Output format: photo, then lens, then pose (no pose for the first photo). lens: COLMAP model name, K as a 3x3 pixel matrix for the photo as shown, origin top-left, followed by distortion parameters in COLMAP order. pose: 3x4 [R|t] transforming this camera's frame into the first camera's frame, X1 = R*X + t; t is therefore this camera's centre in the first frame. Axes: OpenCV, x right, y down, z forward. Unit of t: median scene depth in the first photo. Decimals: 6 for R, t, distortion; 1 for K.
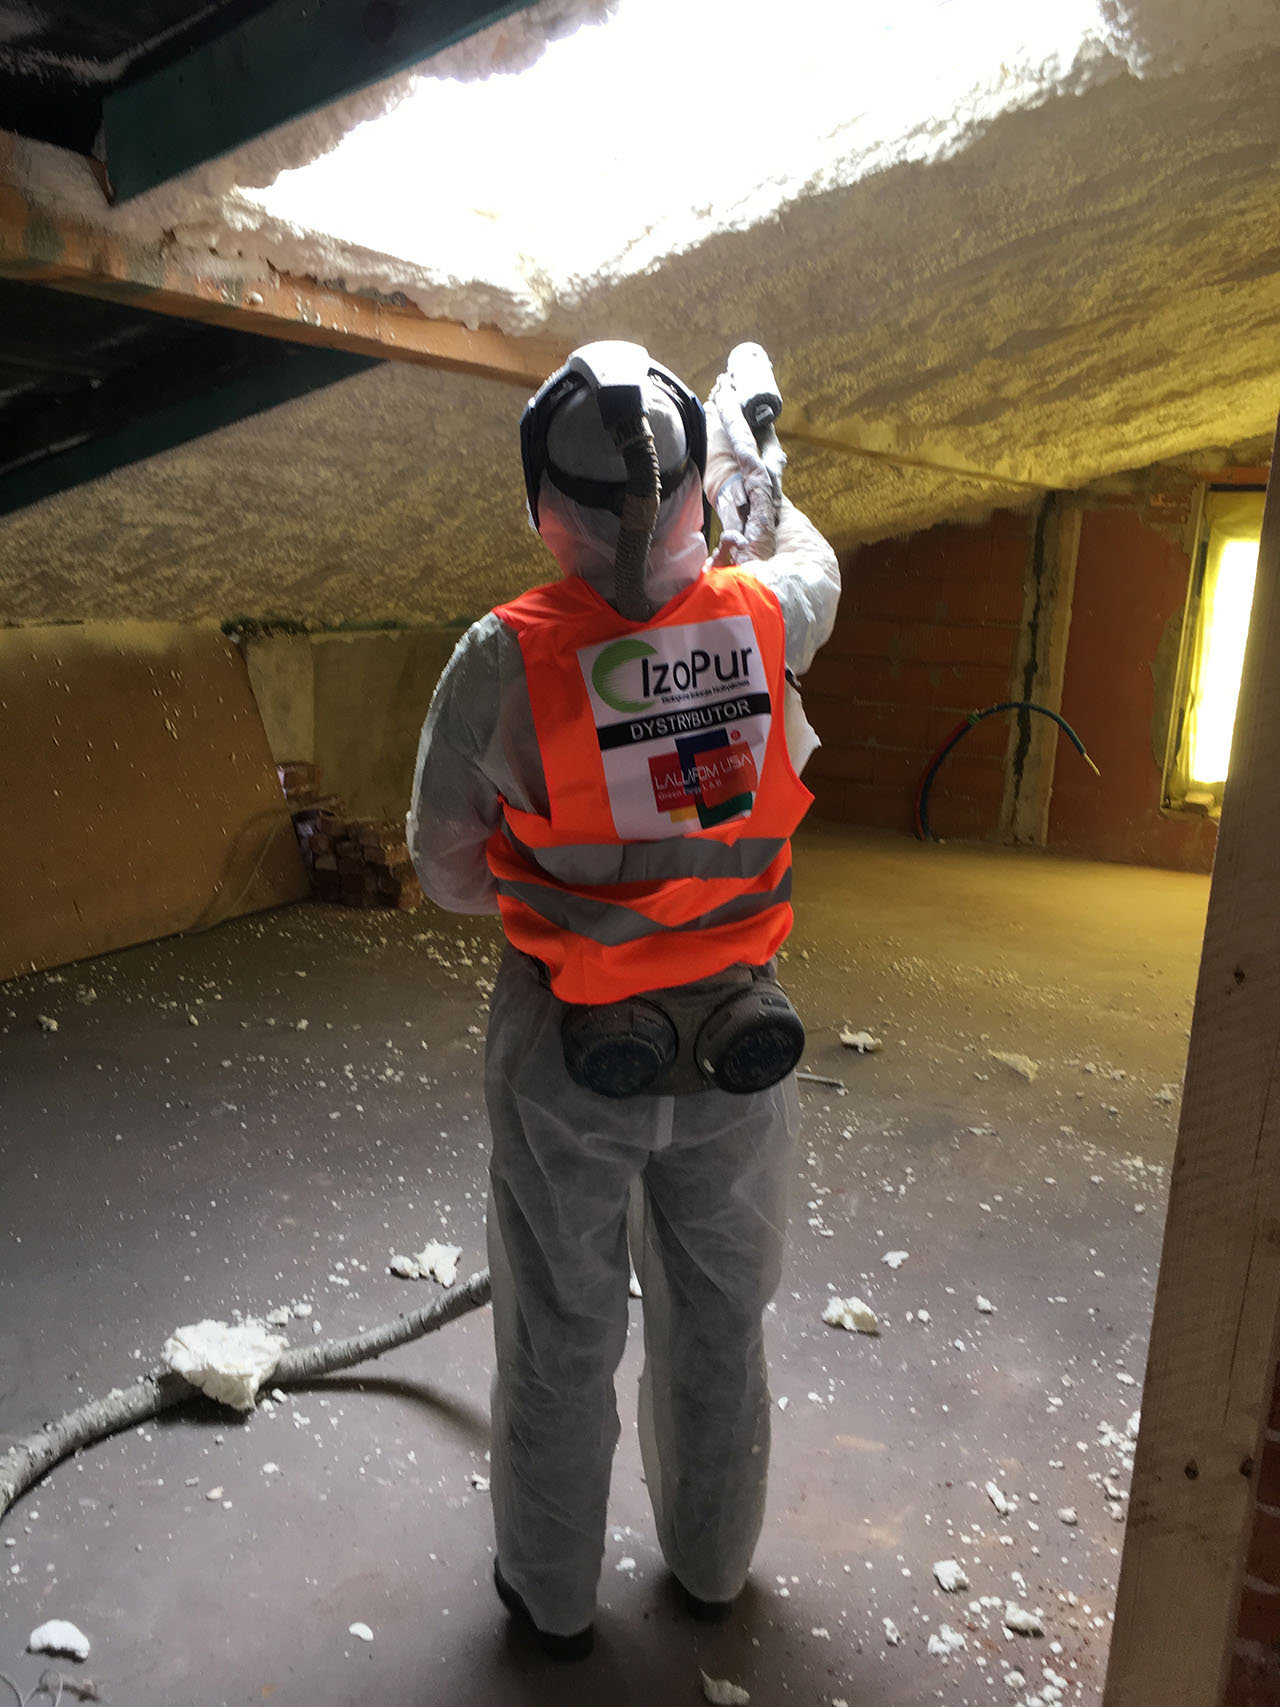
lens RADIAL K [[1475.3, 0, 596.2], [0, 1475.3, 896.3], [0, 0, 1]] dist [0.064611, -0.094124]
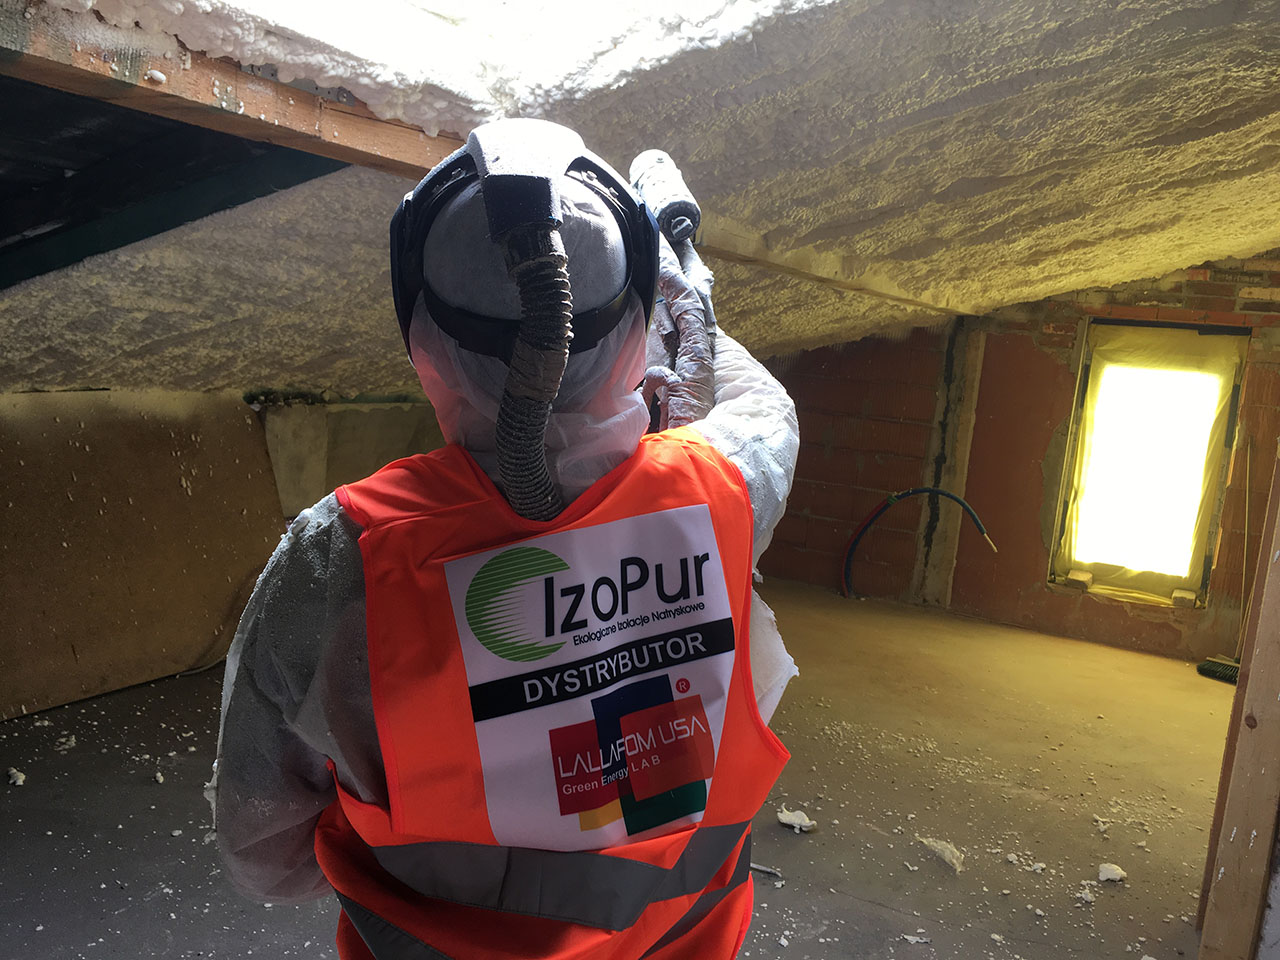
lens RADIAL K [[1072.4, 0, 640.0], [0, 1072.4, 480.0], [0, 0, 1]] dist [0.063505, -0.100674]
pose [[0.998092, 0.044377, 0.042929, 0.025634], [-0.040246, 0.994879, -0.092719, -0.081601], [-0.046824, 0.090815, 0.994766, 0.258861]]
